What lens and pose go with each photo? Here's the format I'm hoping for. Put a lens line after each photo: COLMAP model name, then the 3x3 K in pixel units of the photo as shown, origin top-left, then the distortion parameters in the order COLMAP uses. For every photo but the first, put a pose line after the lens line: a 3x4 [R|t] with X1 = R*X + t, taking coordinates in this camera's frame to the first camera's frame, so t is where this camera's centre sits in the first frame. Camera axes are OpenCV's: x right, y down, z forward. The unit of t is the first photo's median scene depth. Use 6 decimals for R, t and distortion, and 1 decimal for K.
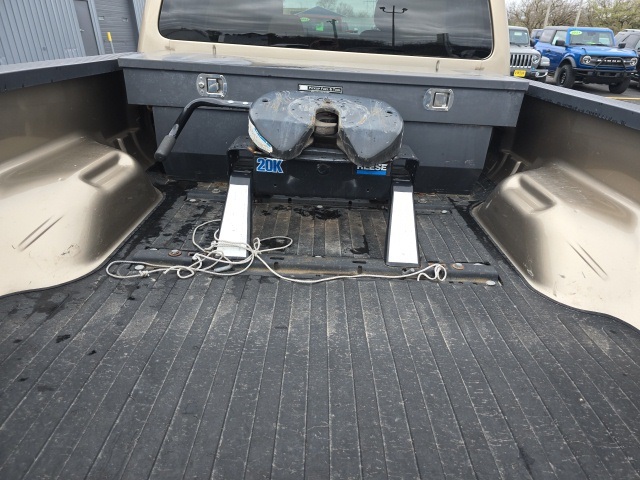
lens RADIAL K [[434.8, 0, 322.5], [0, 434.8, 242.0], [0, 0, 1]] dist [0.031703, -0.018099]
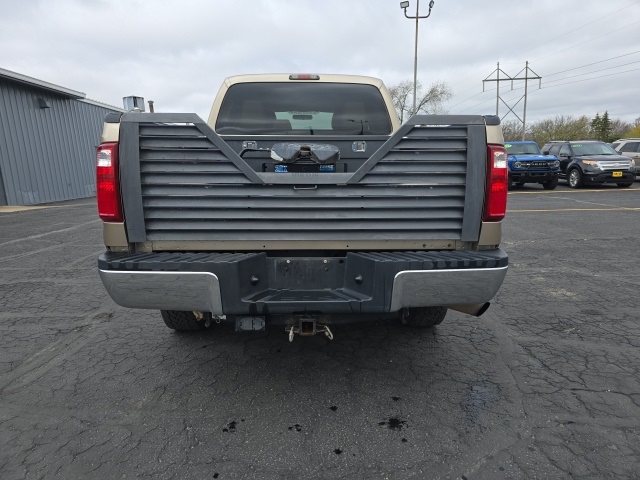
lens RADIAL K [[434.8, 0, 317.7], [0, 434.8, 244.3], [0, 0, 1]] dist [0.031703, -0.018099]
pose [[0.997089, -0.070817, 0.028262, -0.002305], [0.075800, 0.960737, -0.266905, 0.078945], [-0.008251, 0.268270, 0.963308, -0.103582]]
